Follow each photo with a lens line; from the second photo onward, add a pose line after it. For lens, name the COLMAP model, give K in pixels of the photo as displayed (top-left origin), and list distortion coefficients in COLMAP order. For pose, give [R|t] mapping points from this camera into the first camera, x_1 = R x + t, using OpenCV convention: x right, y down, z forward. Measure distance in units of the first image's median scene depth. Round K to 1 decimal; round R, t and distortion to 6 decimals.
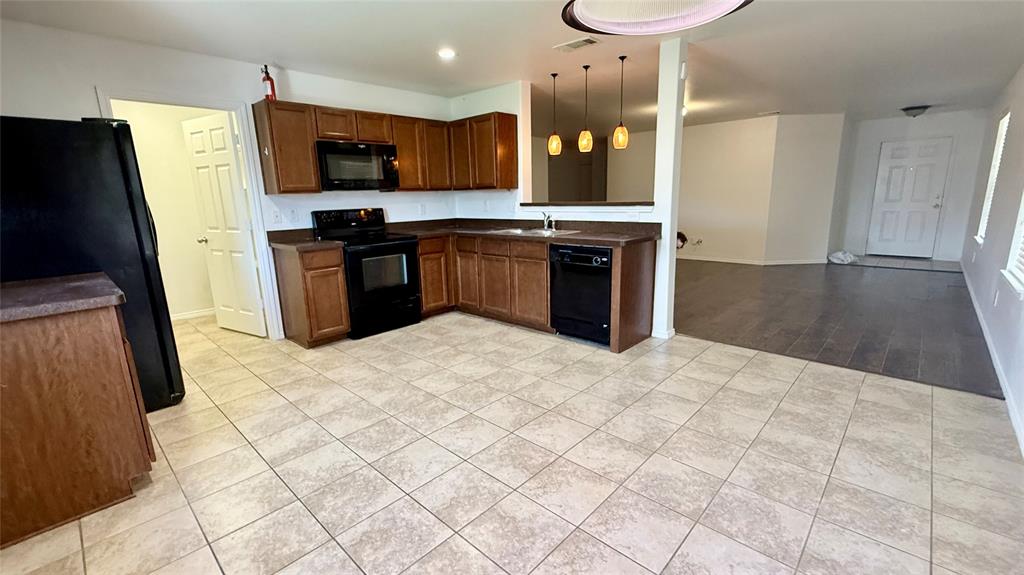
lens RADIAL K [[432.8, 0, 511.3], [0, 432.8, 287.0], [0, 0, 1]] dist [-0.002011, -0.000009]
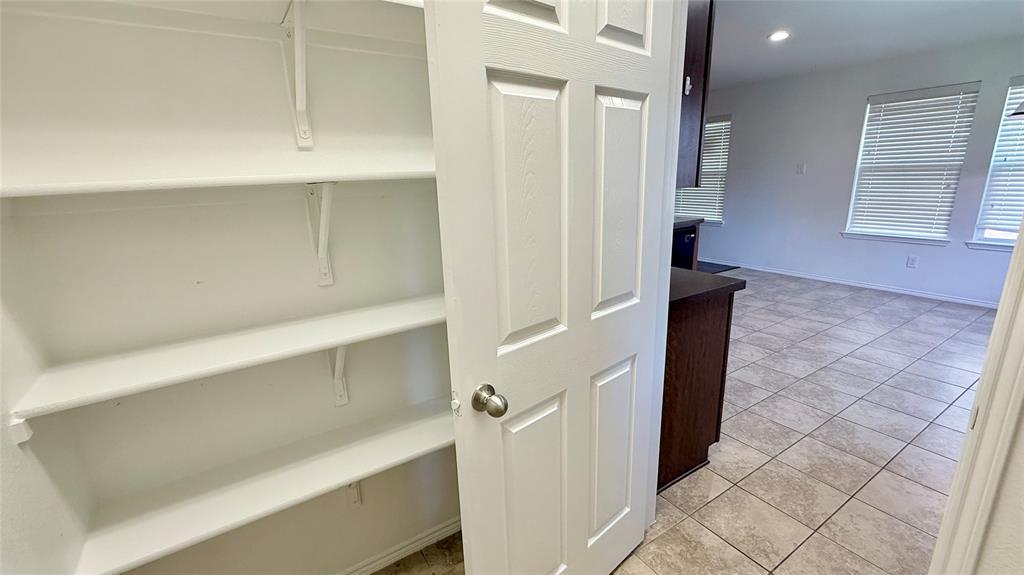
lens RADIAL K [[449.3, 0, 508.6], [0, 449.3, 288.1], [0, 0, 1]] dist [0.003373, 0.000110]
pose [[0.237298, -0.227629, 0.944391, -1.307457], [0.224317, 0.958726, 0.174720, -0.296386], [-0.945183, 0.170382, 0.278565, 1.319216]]
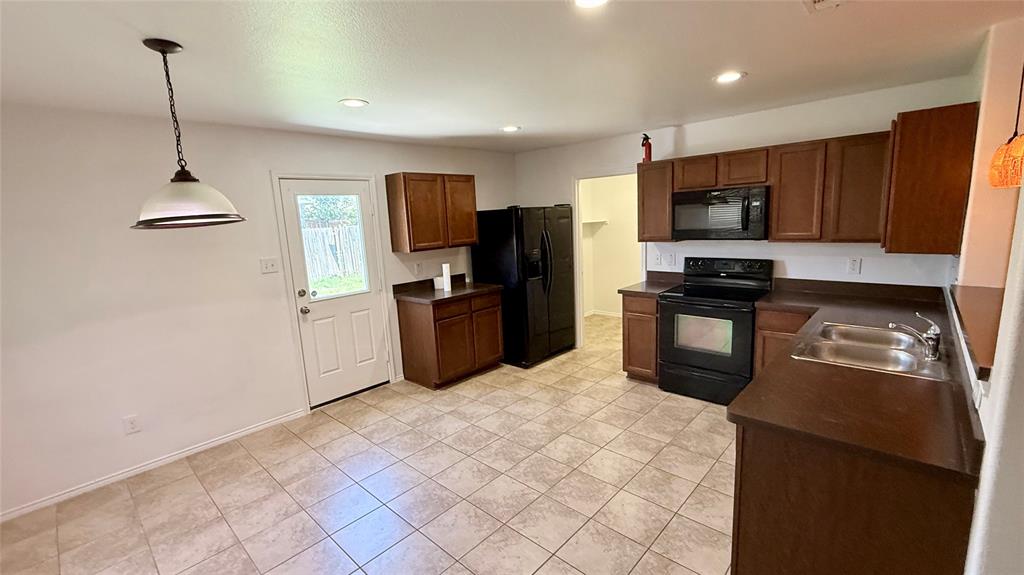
lens RADIAL K [[432.8, 0, 512.5], [0, 432.8, 291.0], [0, 0, 1]] dist [-0.002011, -0.000009]
pose [[0.007728, 0.194818, -0.980809, 0.764113], [-0.157890, 0.968772, 0.191183, -0.314313], [0.987426, 0.153383, 0.038246, 0.786334]]
